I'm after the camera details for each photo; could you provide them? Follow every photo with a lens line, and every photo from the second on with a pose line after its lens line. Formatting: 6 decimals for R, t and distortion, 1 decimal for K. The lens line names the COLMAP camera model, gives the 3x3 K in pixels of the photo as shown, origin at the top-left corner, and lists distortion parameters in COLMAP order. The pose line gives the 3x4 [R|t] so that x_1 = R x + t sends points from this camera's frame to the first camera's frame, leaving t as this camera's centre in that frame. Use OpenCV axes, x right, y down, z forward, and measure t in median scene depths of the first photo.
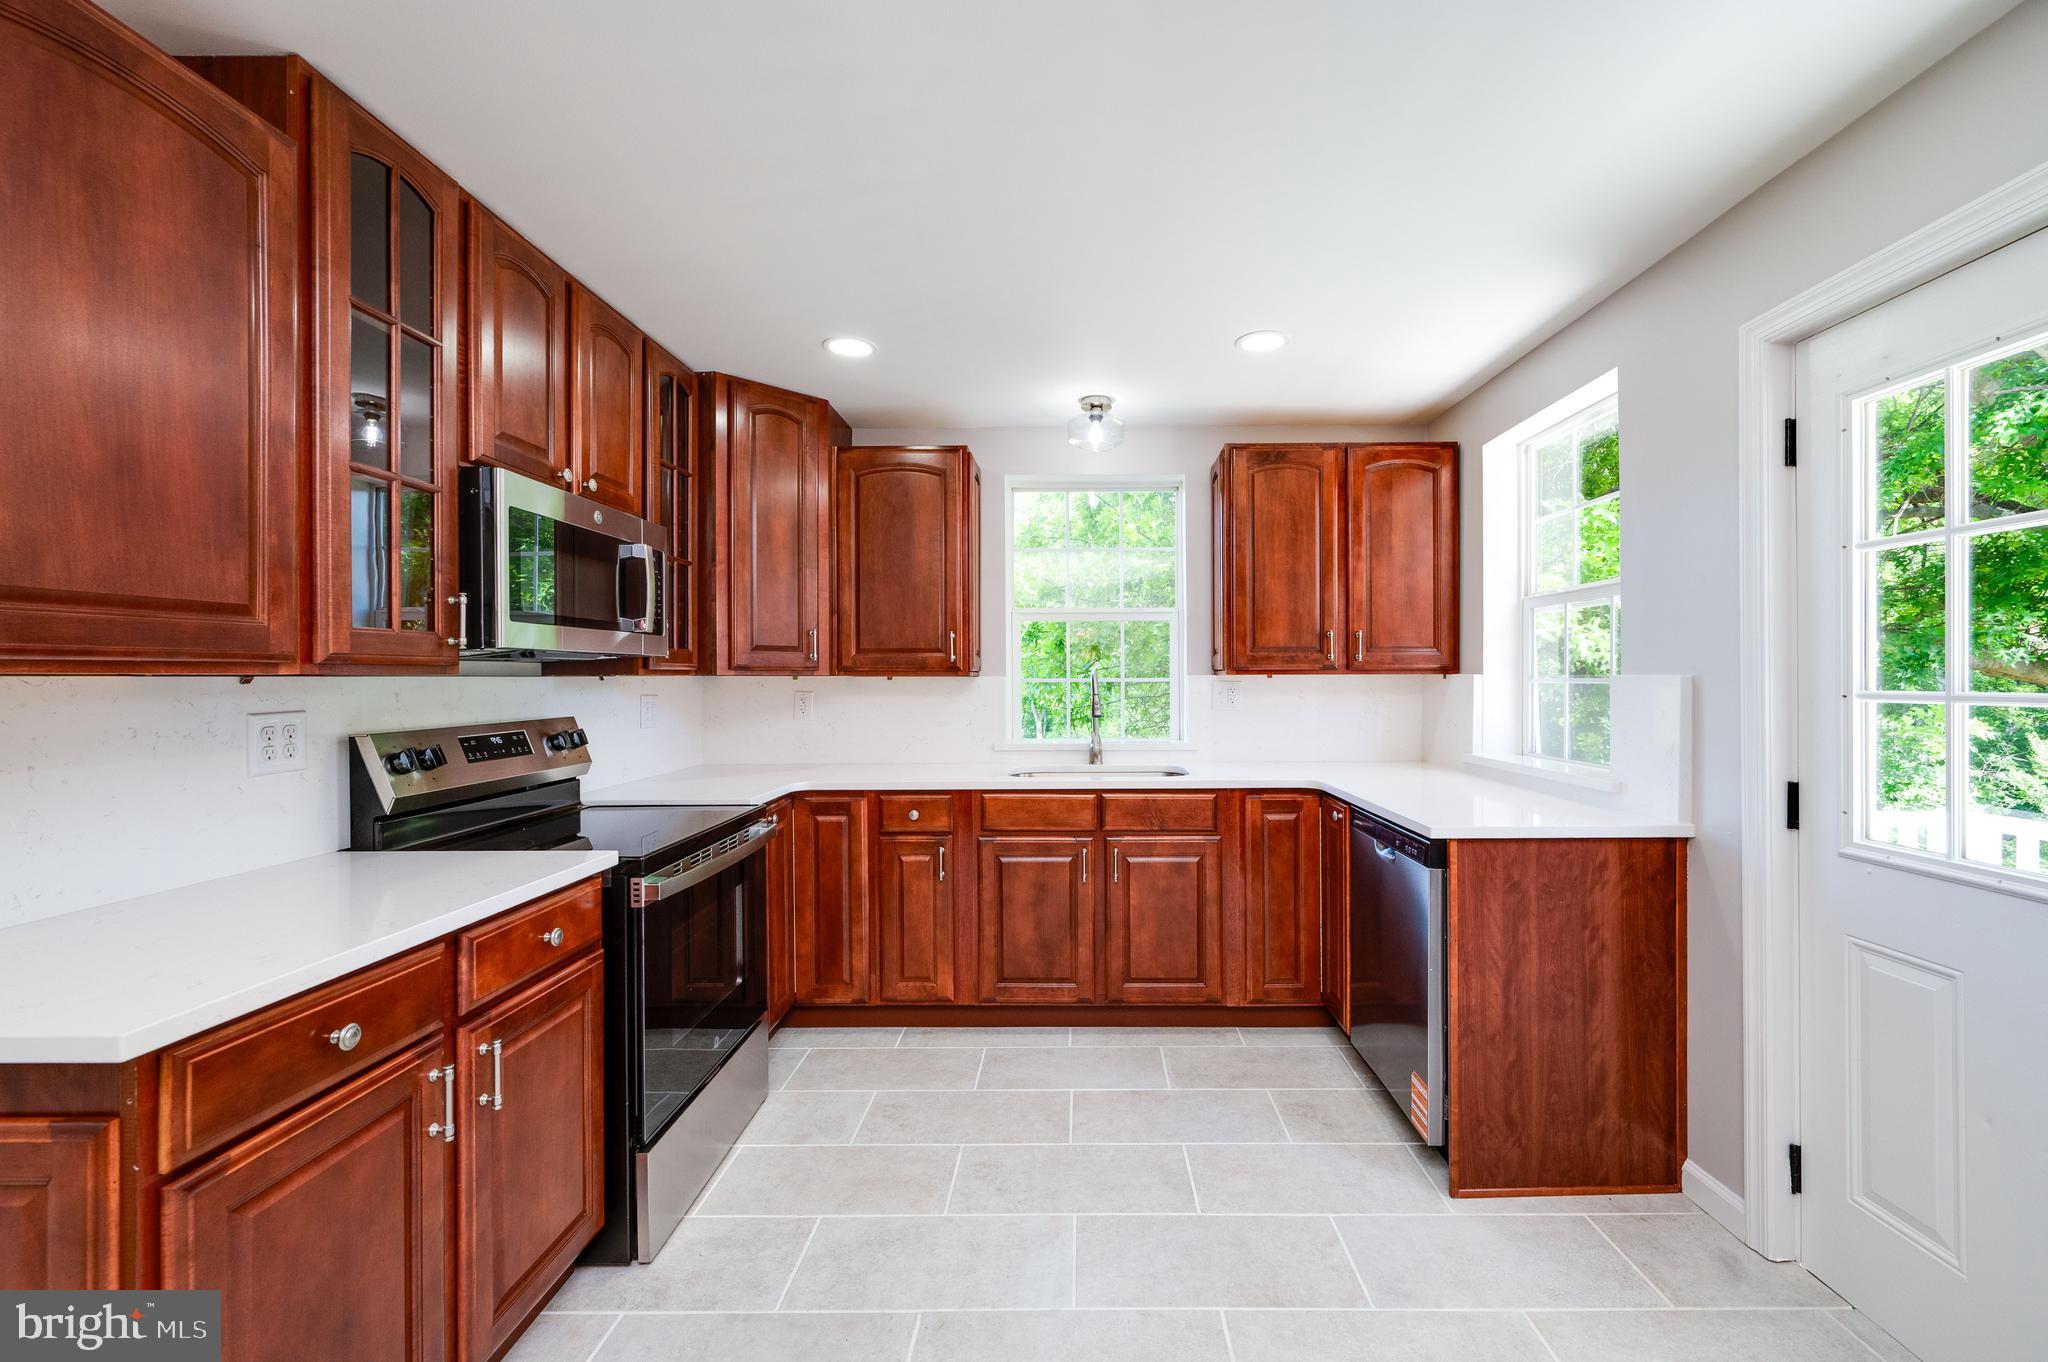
lens RADIAL K [[896.2, 0, 1074.1], [0, 896.2, 677.4], [0, 0, 1]] dist [-0.000526, -0.000322]
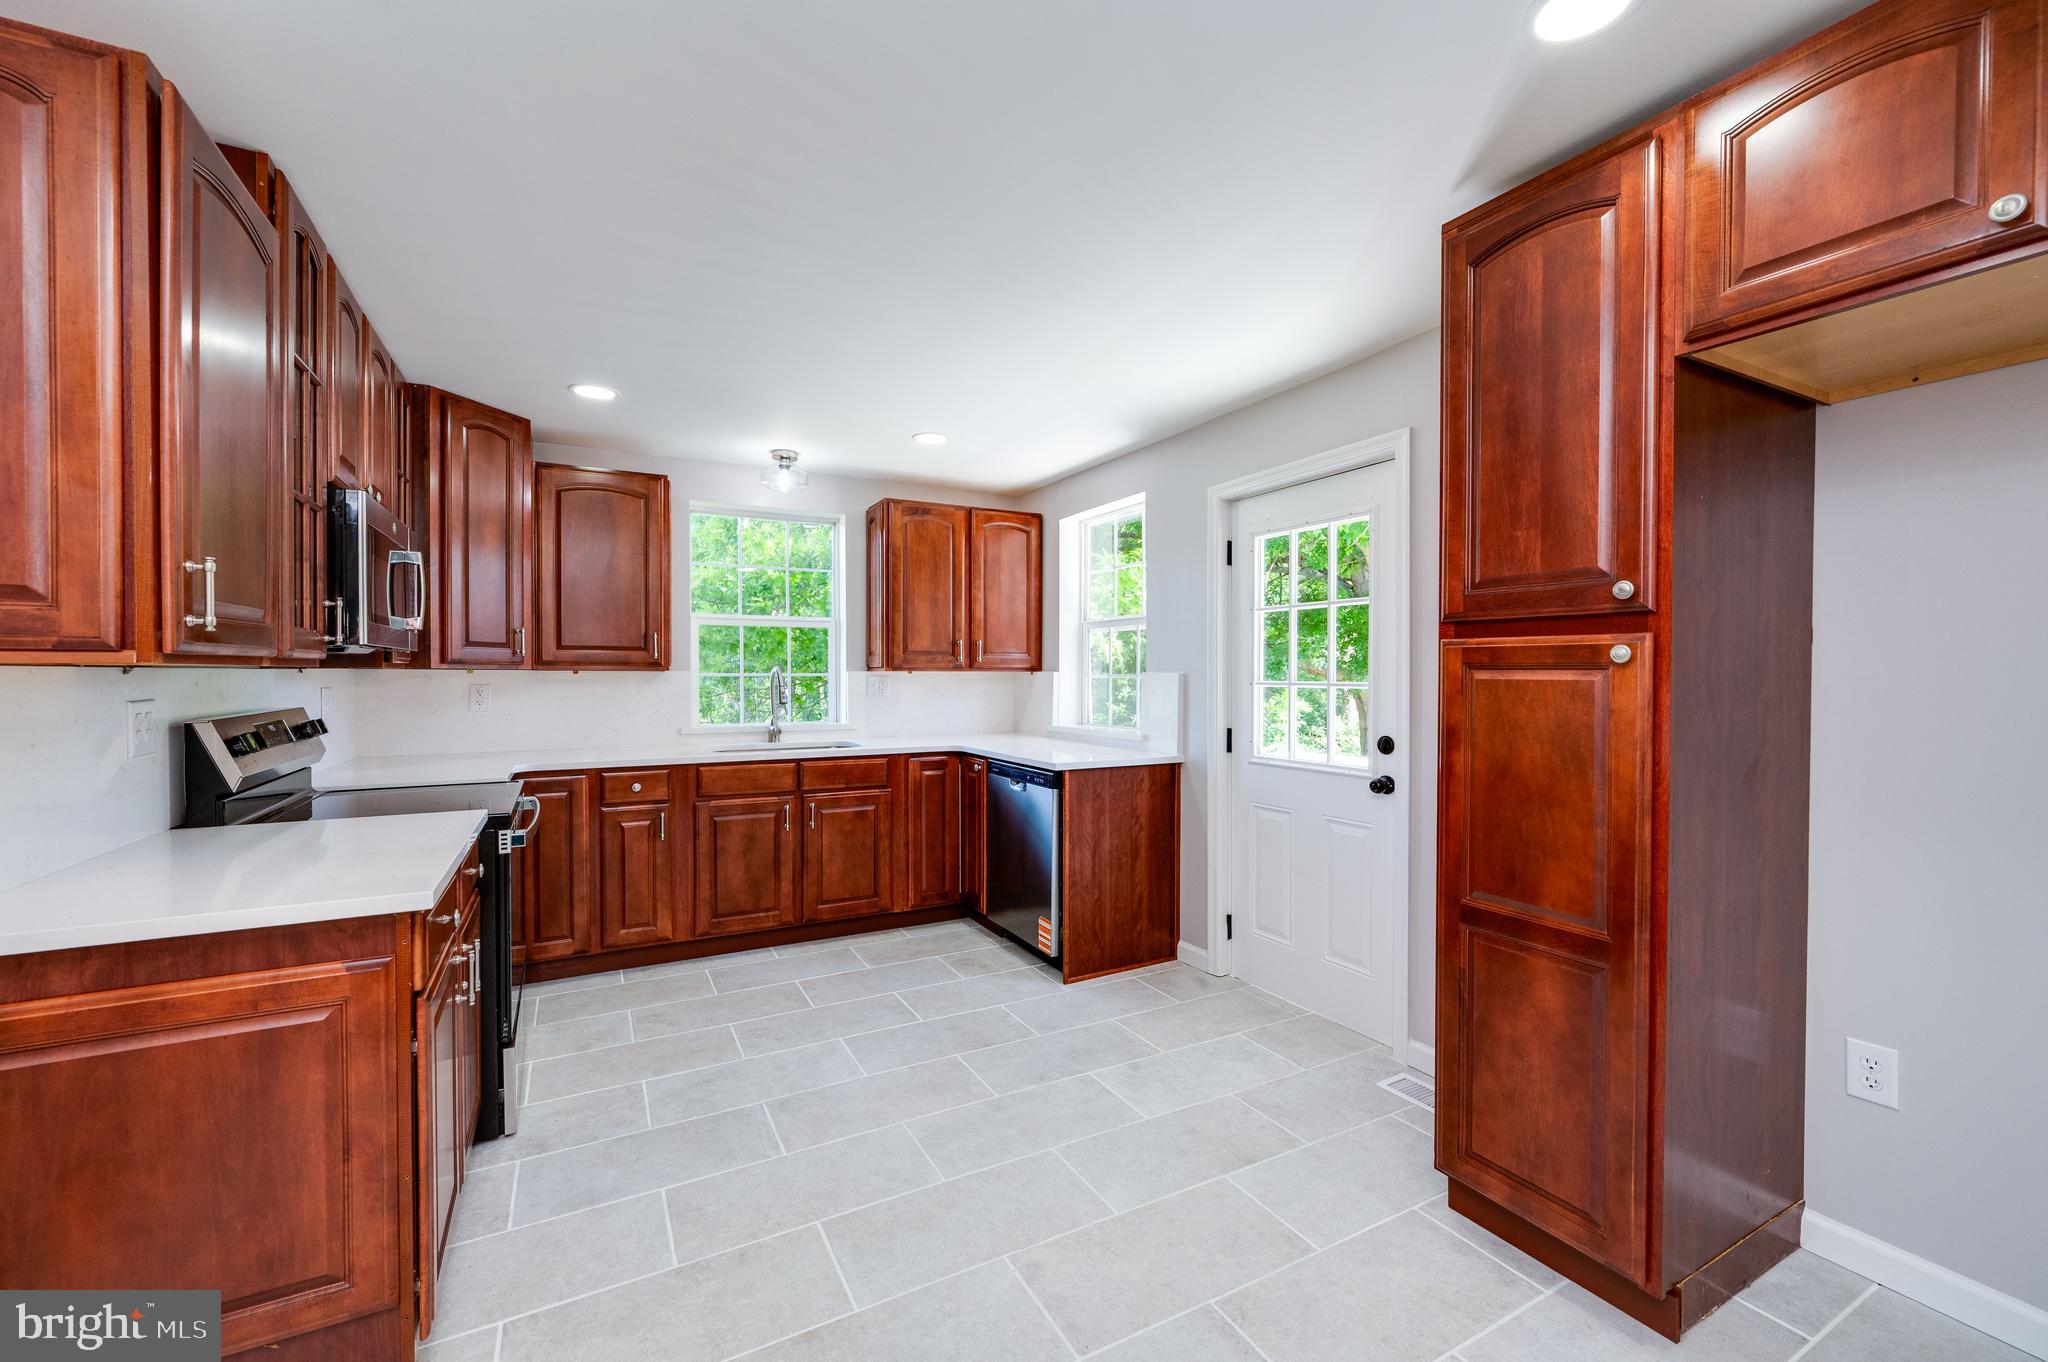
lens RADIAL K [[856.1, 0, 1024.0], [0, 856.1, 681.0], [0, 0, 1]] dist [-0.002526, -0.000269]
pose [[0.891722, 0.000522, 0.452583, -0.243314], [-0.004221, 0.999965, 0.007163, 0.002045], [-0.452564, -0.008298, 0.891693, -0.253393]]
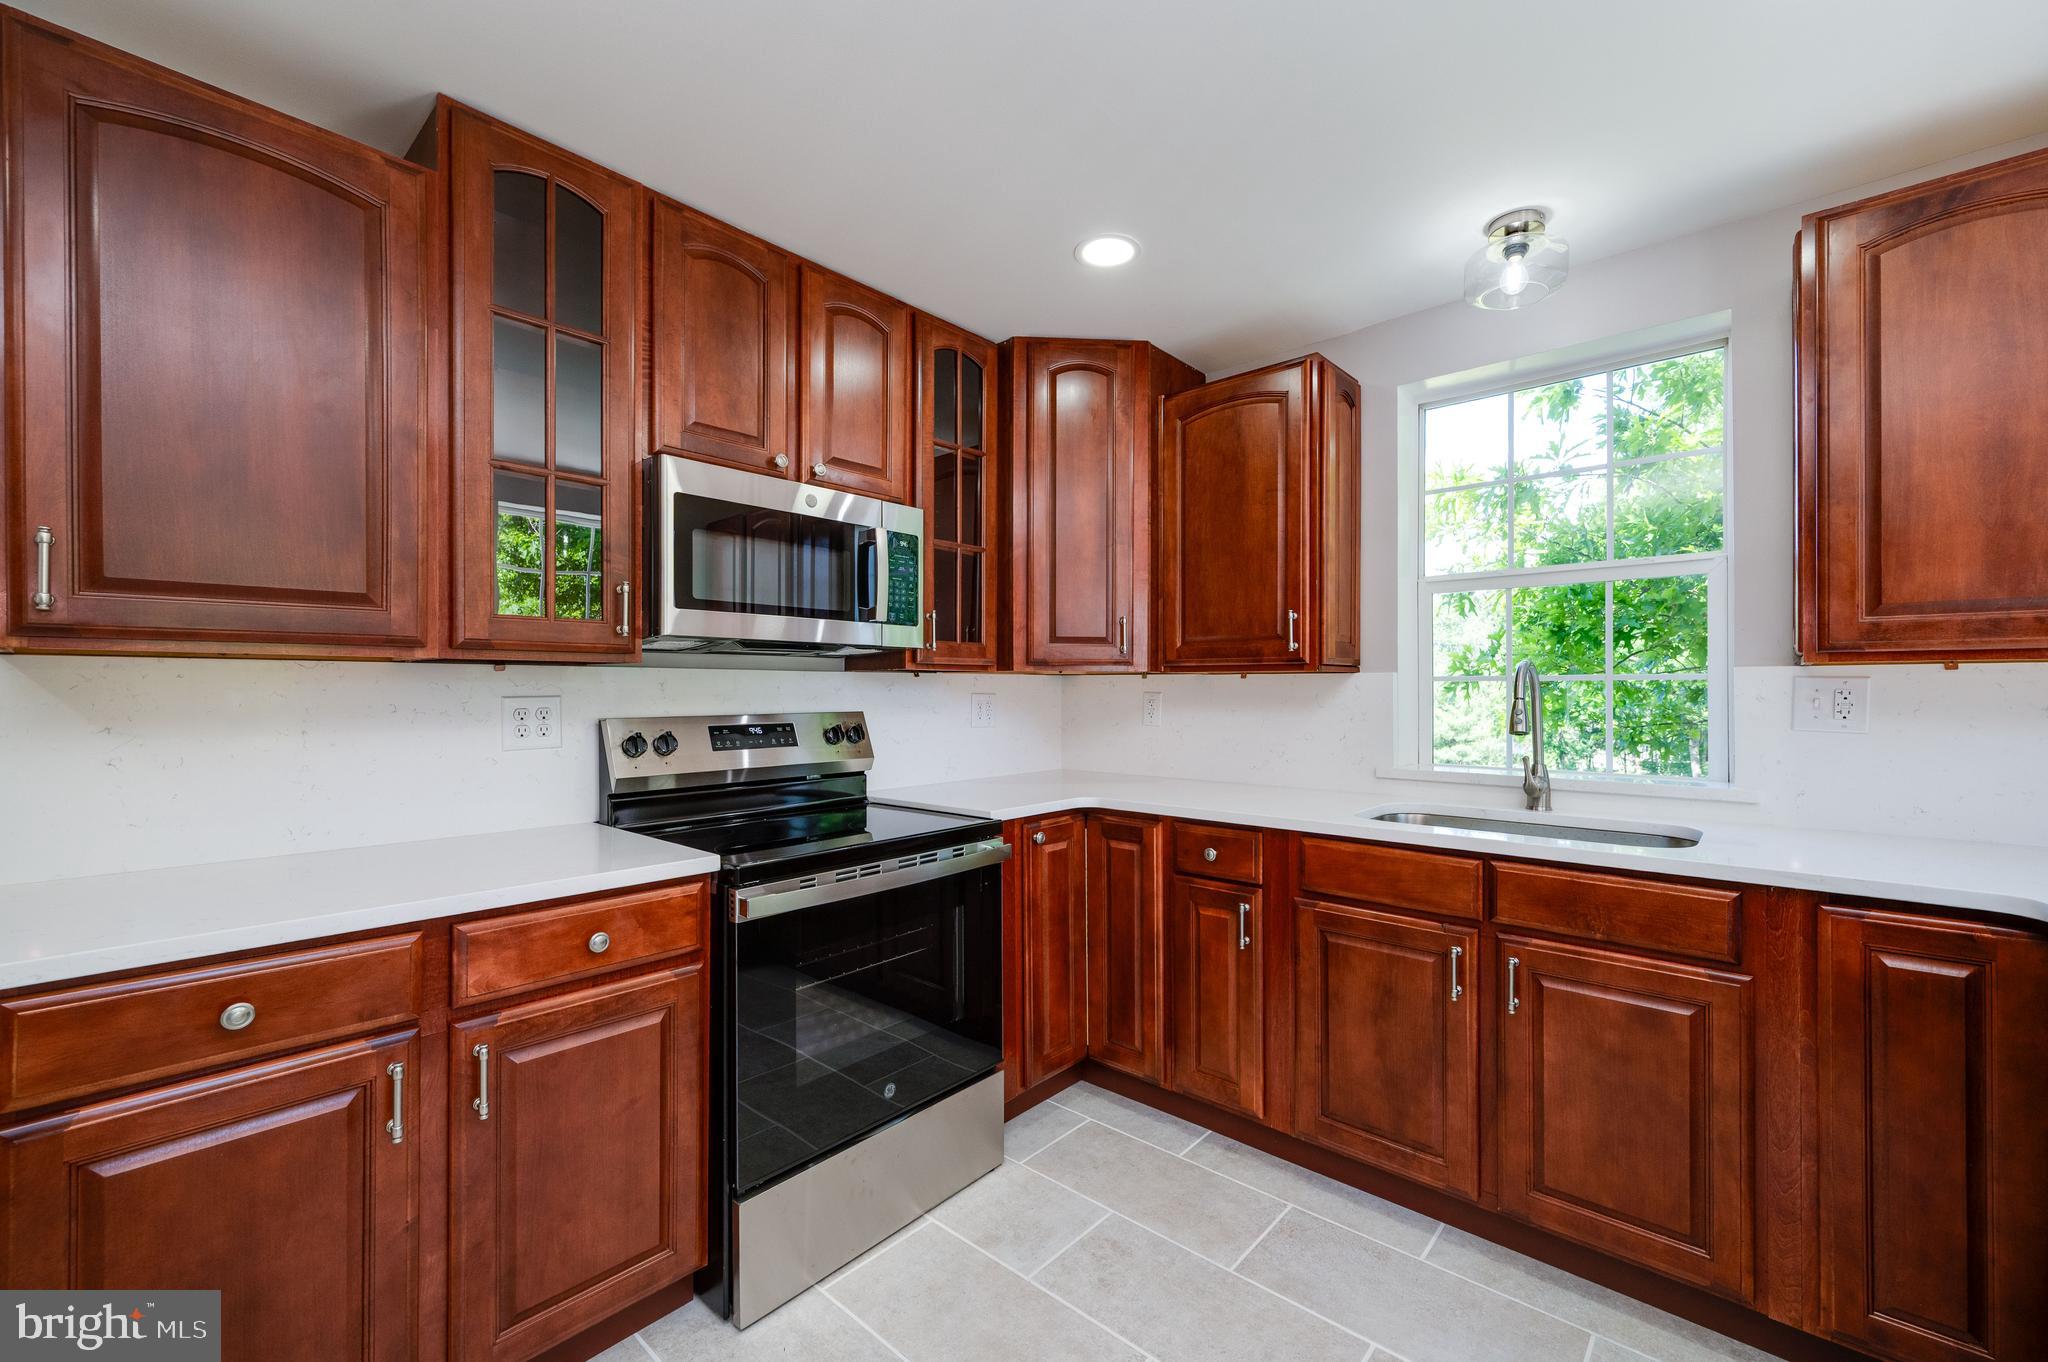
lens RADIAL K [[870.2, 0, 958.3], [0, 870.2, 687.0], [0, 0, 1]] dist [-0.000851, -0.000024]
pose [[0.735108, 0.002933, -0.677944, 0.165583], [-0.004289, 0.999991, -0.000324, 0.014969], [0.677936, 0.003146, 0.735114, 0.331606]]
